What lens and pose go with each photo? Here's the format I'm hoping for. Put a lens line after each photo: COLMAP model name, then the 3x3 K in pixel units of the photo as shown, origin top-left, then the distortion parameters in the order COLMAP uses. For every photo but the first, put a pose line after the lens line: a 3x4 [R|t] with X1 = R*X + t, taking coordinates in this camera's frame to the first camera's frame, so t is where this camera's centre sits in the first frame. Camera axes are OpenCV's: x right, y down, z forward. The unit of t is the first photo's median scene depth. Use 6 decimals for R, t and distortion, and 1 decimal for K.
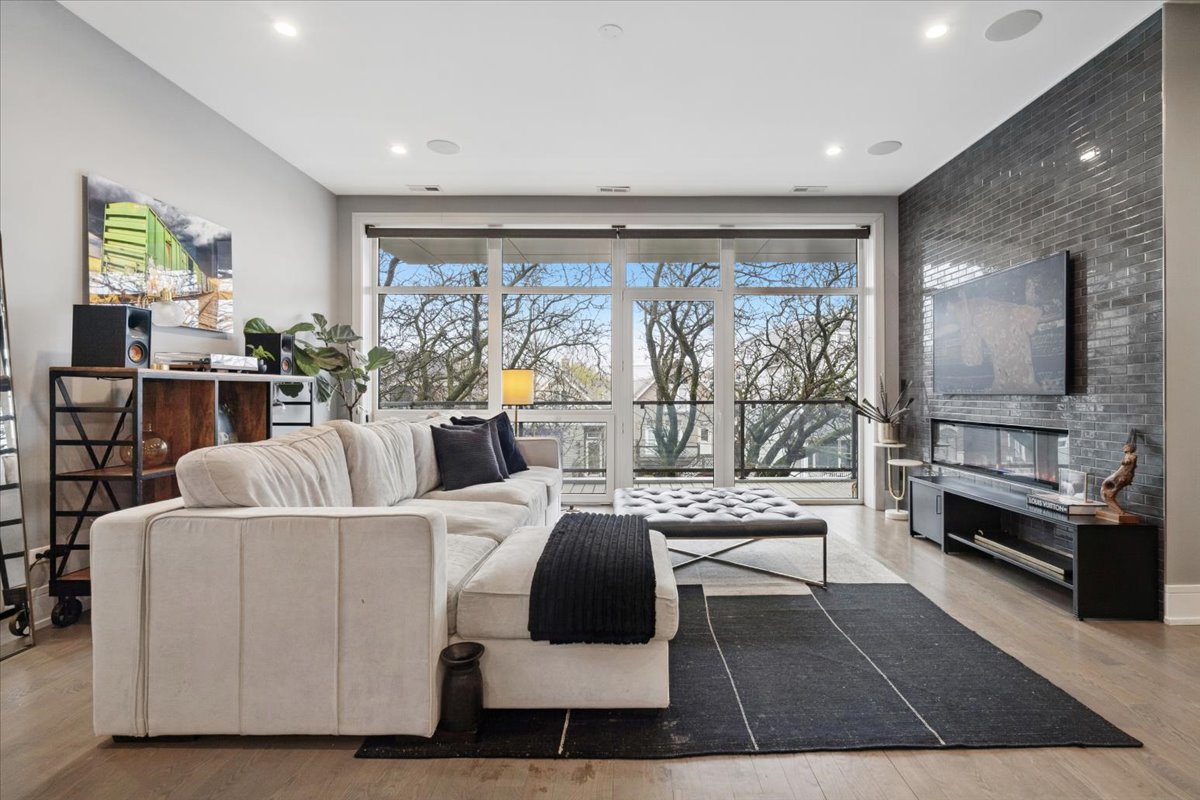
lens RADIAL K [[550.7, 0, 600.5], [0, 550.7, 390.7], [0, 0, 1]] dist [-0.003880, -0.000255]
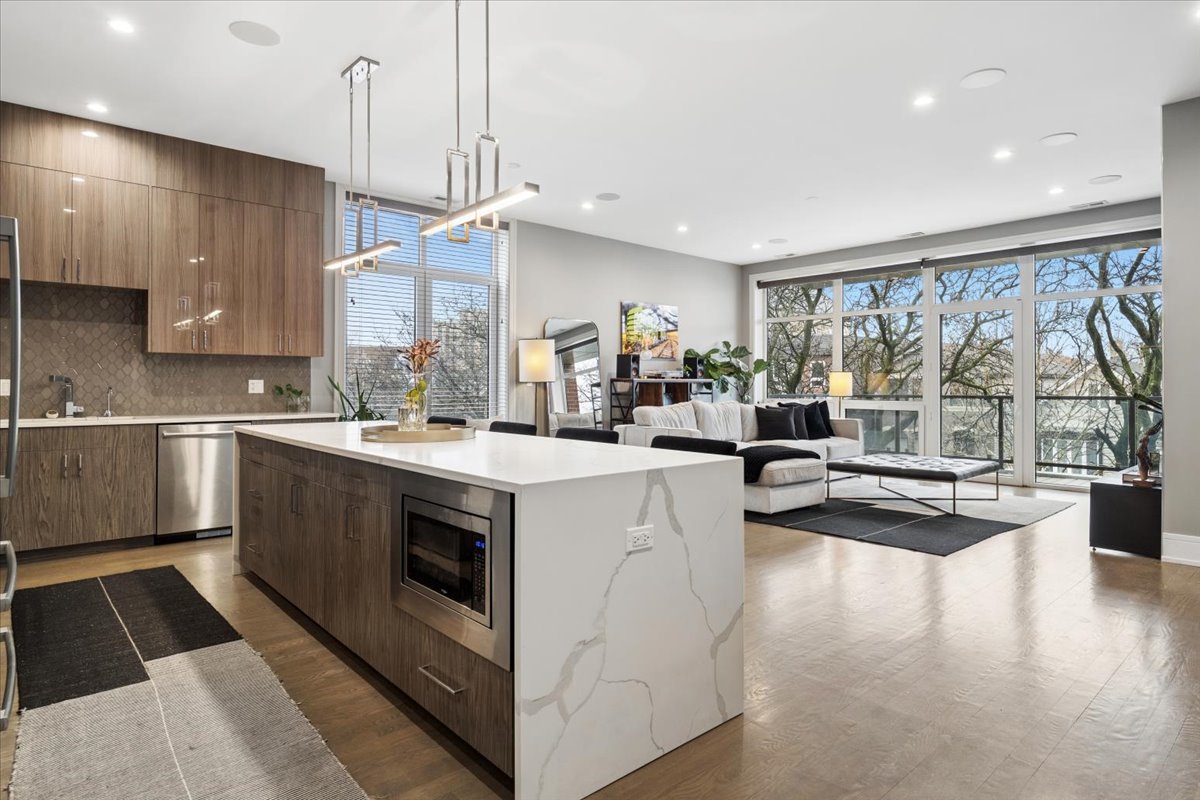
lens RADIAL K [[659.3, 0, 599.9], [0, 659.3, 395.0], [0, 0, 1]] dist [-0.020204, 0.010125]
pose [[0.660897, 0.013239, -0.750360, 0.968297], [0.001887, 0.999812, 0.019302, -0.016572], [0.750474, -0.014172, 0.660748, -0.821380]]
